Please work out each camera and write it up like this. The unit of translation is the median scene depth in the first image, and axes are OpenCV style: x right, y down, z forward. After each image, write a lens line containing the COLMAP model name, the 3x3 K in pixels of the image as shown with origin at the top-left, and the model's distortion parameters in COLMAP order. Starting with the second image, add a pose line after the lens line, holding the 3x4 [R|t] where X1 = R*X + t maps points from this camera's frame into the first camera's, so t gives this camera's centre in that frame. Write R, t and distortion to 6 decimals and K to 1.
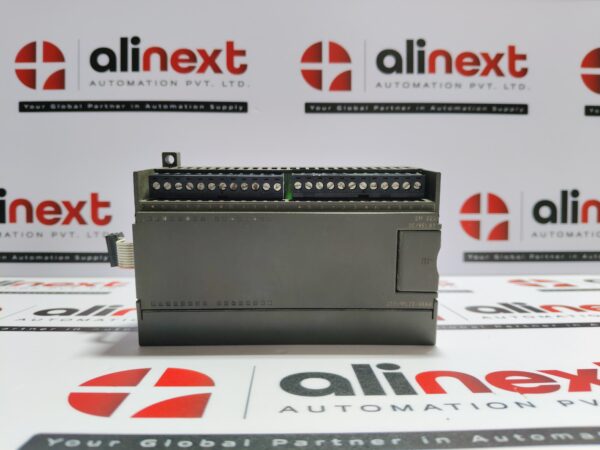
lens RADIAL K [[466.8, 0, 296.0], [0, 466.8, 223.6], [0, 0, 1]] dist [-0.000138, -0.116230]
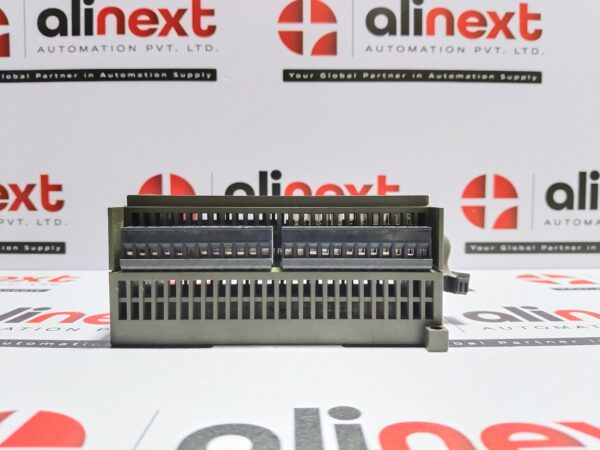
lens RADIAL K [[469.2, 0, 297.1], [0, 469.2, 223.5], [0, 0, 1]] dist [-0.057413, -0.009057]
pose [[0.999894, 0.001172, -0.014521, 0.058465], [-0.000692, 0.999456, 0.032985, -0.002501], [0.014552, -0.032971, 0.999350, 0.129692]]
